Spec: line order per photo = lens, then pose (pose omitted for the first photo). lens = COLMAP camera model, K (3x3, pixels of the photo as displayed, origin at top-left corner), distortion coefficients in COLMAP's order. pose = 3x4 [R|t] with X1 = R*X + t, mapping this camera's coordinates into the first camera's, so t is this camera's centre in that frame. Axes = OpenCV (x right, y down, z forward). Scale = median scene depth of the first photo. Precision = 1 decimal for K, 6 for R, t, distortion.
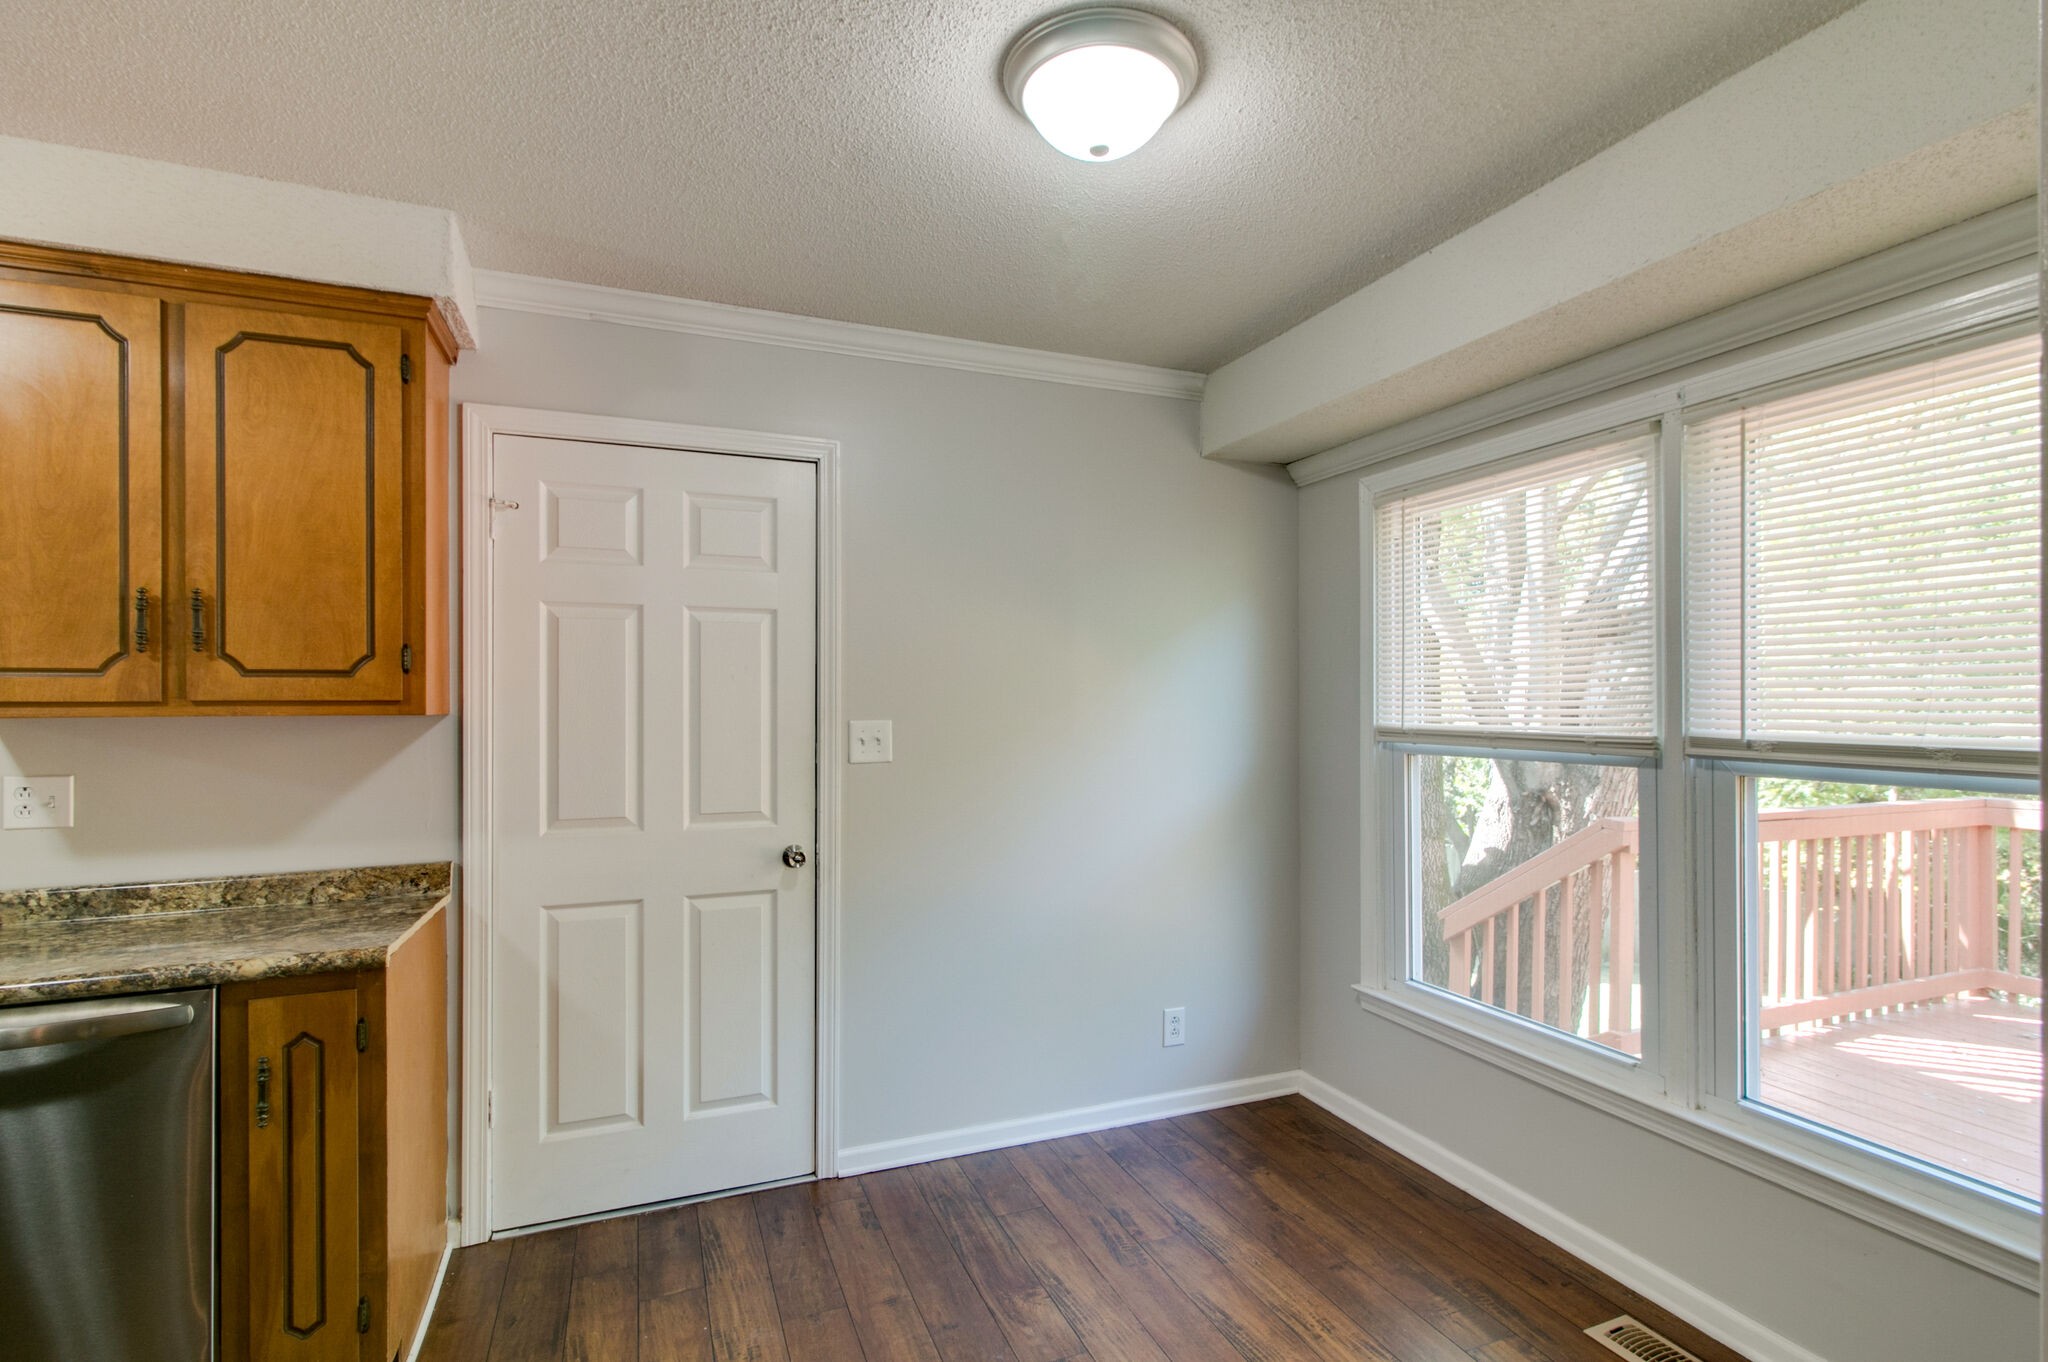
lens RADIAL K [[951.1, 0, 1027.3], [0, 951.1, 693.6], [0, 0, 1]] dist [-0.000928, 0.000016]
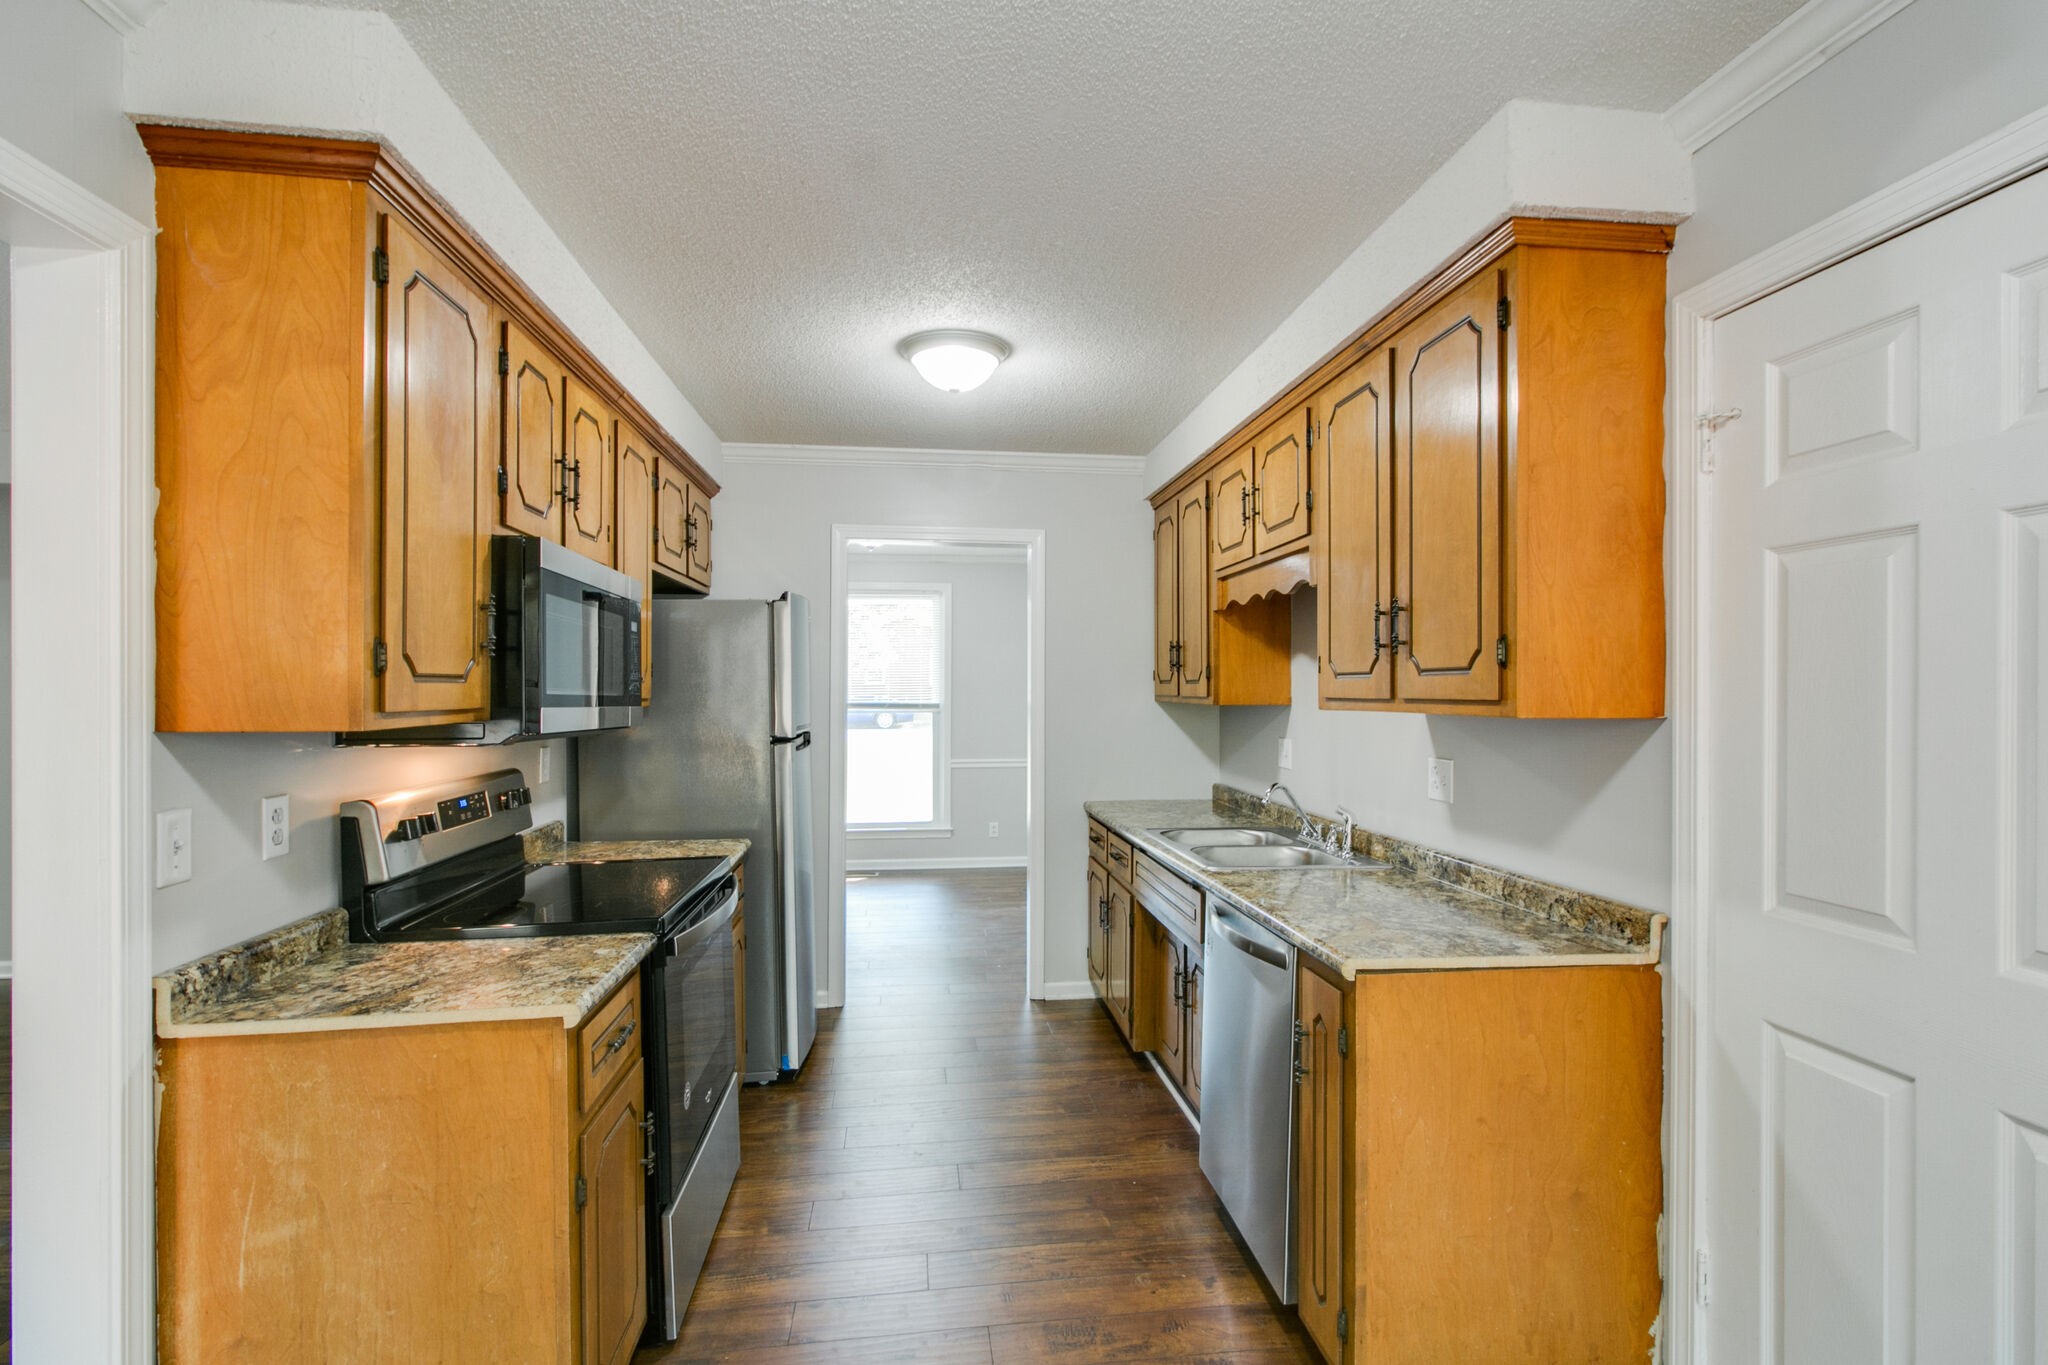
lens RADIAL K [[943.5, 0, 1024.0], [0, 943.5, 682.5], [0, 0, 1]] dist [-0.000310, -0.000021]
pose [[-0.243058, -0.008783, -0.969972, 0.271059], [0.001910, 0.999953, -0.009533, -0.001344], [0.970010, -0.004170, -0.243029, 0.759241]]
